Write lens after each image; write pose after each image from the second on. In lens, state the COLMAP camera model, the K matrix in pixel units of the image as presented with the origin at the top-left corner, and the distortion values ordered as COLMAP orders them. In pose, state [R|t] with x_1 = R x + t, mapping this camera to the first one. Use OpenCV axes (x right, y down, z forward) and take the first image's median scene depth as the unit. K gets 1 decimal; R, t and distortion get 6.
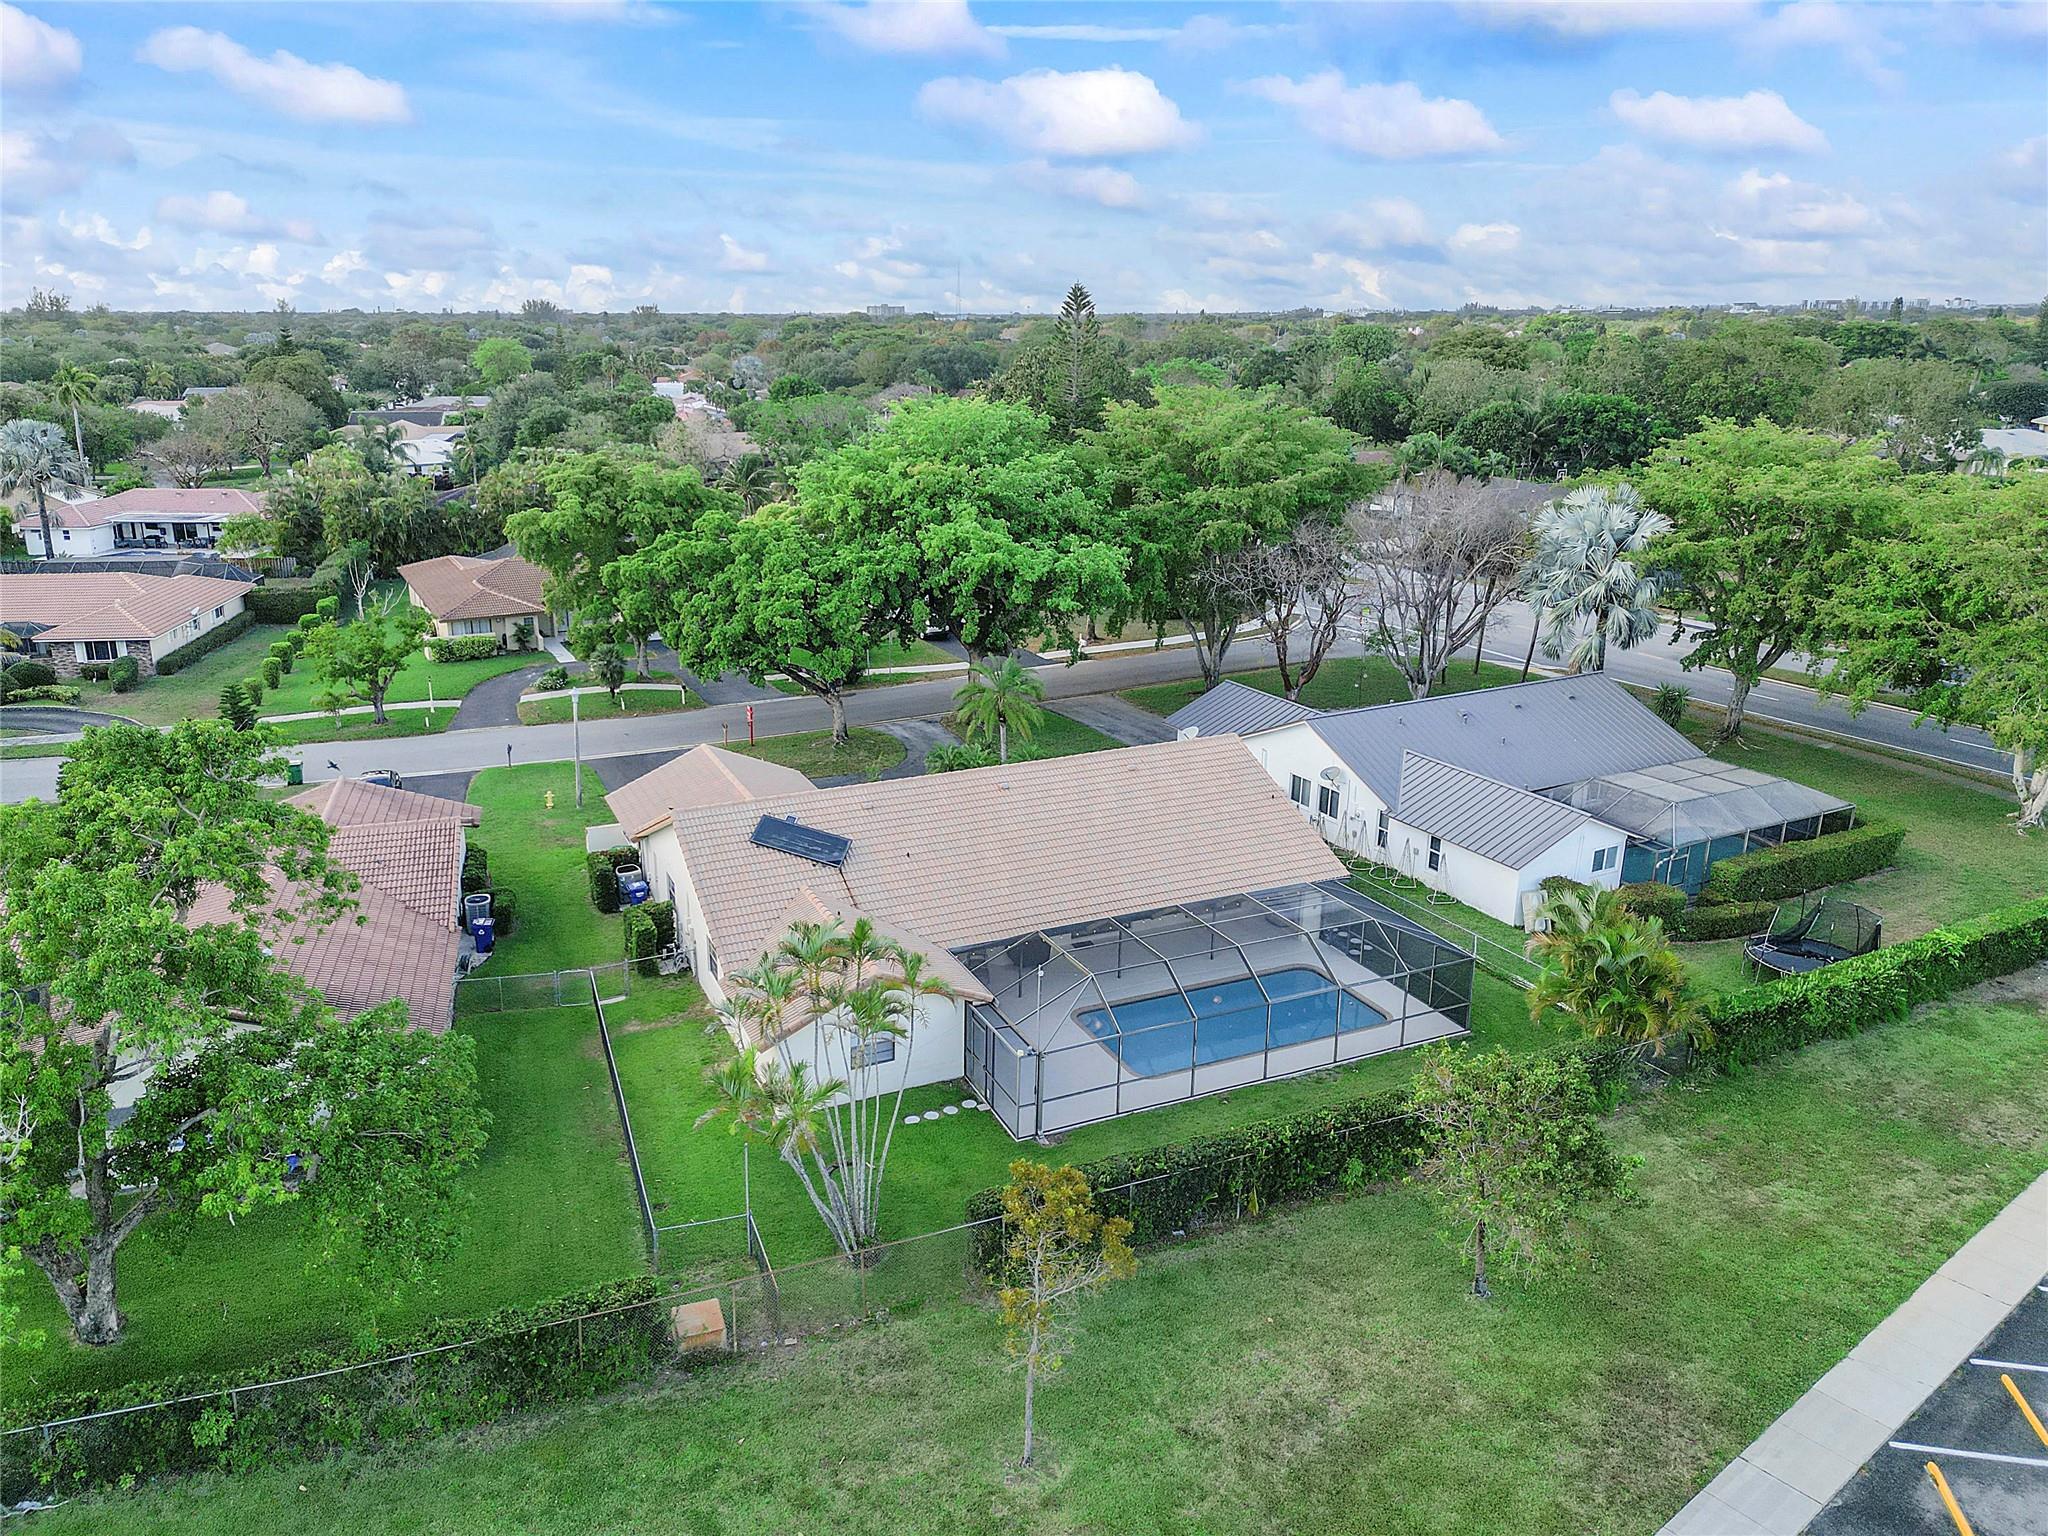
lens RADIAL K [[1399.2, 0, 997.4], [0, 1399.2, 766.9], [0, 0, 1]] dist [0.075332, -0.055058]
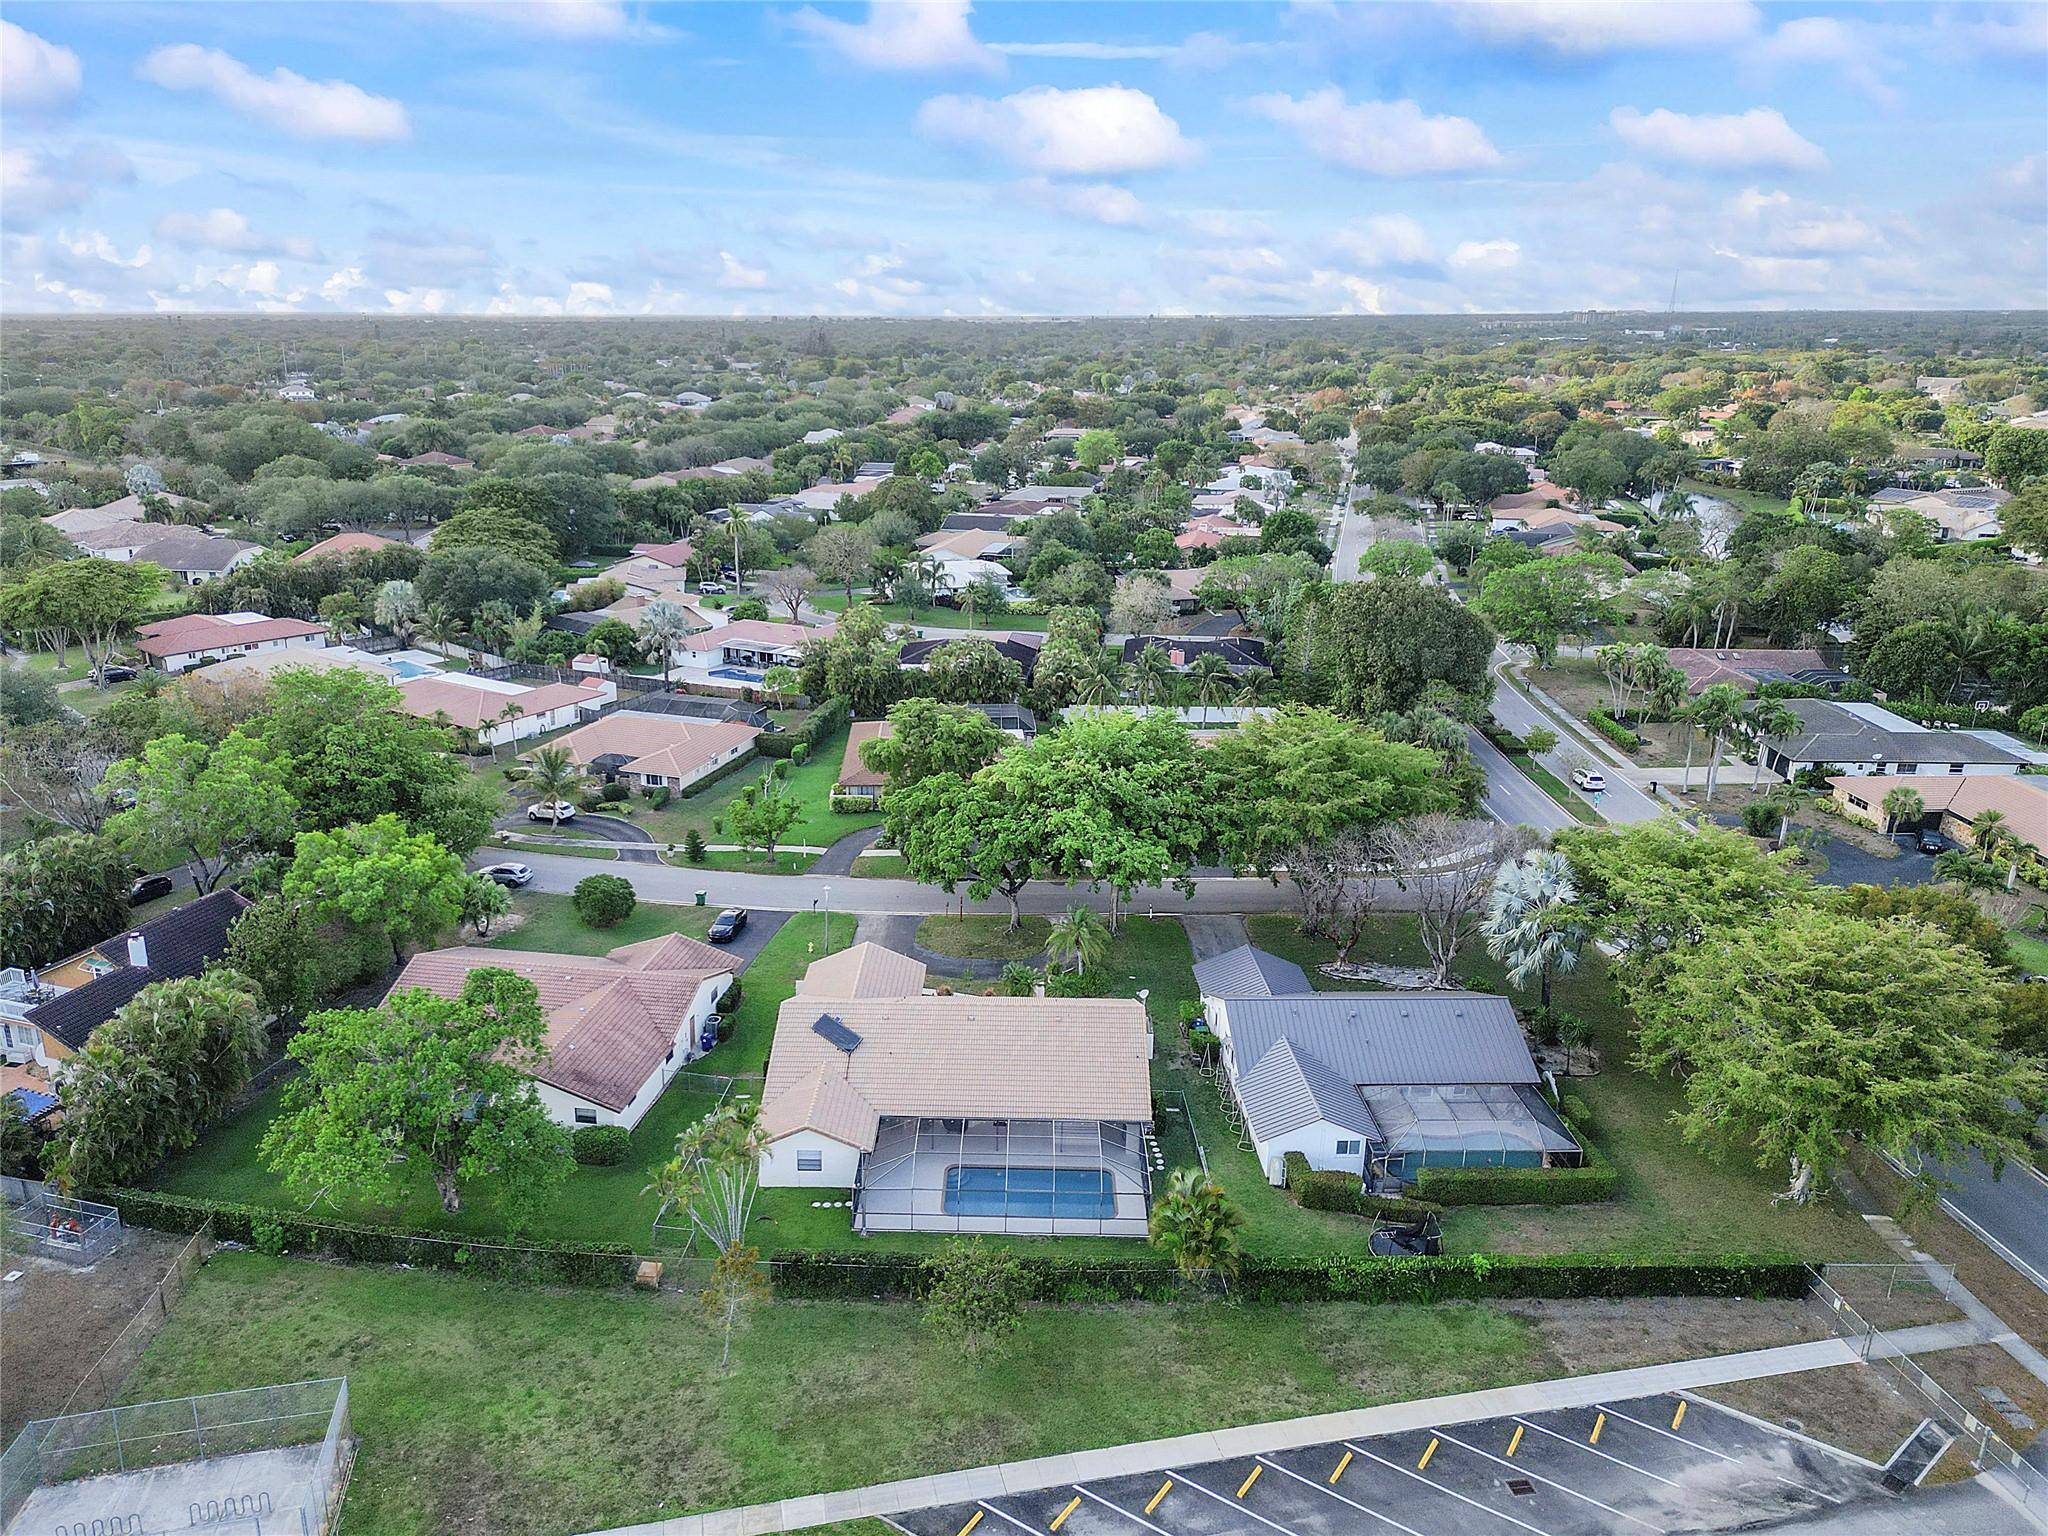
lens RADIAL K [[1399.2, 0, 997.4], [0, 1399.2, 766.9], [0, 0, 1]] dist [0.075332, -0.055058]
pose [[0.901484, 0.128234, -0.413379, 0.858565], [-0.133930, 0.990873, 0.015307, -0.392695], [0.411569, 0.041565, 0.910430, -0.656186]]
